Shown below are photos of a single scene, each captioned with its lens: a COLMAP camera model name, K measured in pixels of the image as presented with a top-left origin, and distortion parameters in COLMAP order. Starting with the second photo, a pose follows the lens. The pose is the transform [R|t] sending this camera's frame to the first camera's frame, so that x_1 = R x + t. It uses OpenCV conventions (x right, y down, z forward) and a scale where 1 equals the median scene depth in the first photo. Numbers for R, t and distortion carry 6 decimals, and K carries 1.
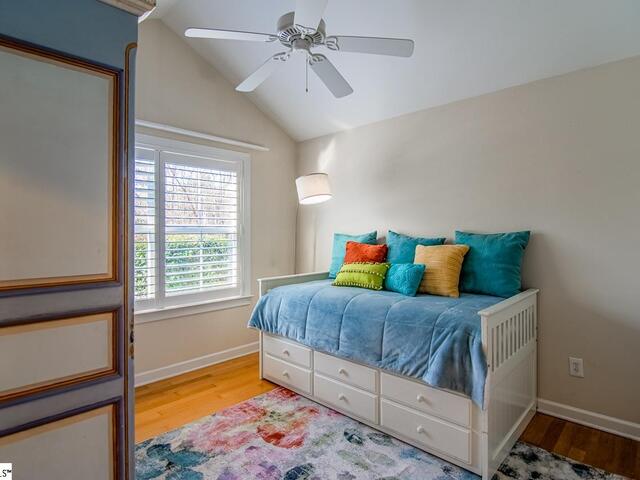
lens RADIAL K [[354.0, 0, 320.0], [0, 354.0, 240.0], [0, 0, 1]] dist [-0.003433, -0.010638]
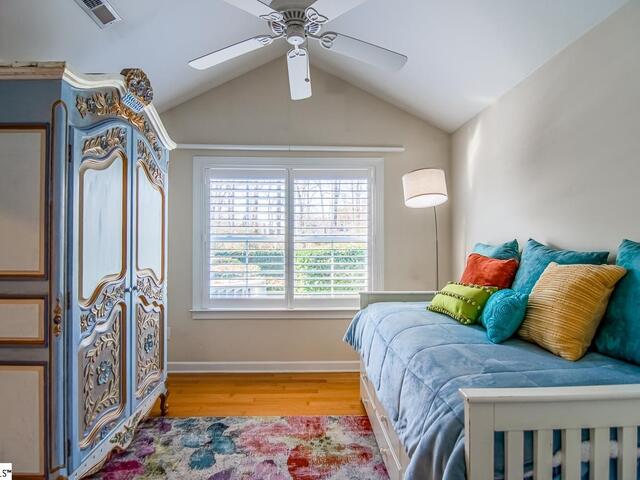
lens RADIAL K [[347.9, 0, 319.9], [0, 347.9, 241.5], [0, 0, 1]] dist [-0.006978, -0.001899]
pose [[0.713988, 0.003237, -0.700150, 0.428971], [-0.016593, 0.999787, -0.012299, -0.008564], [0.699961, 0.020398, 0.713889, 0.296662]]
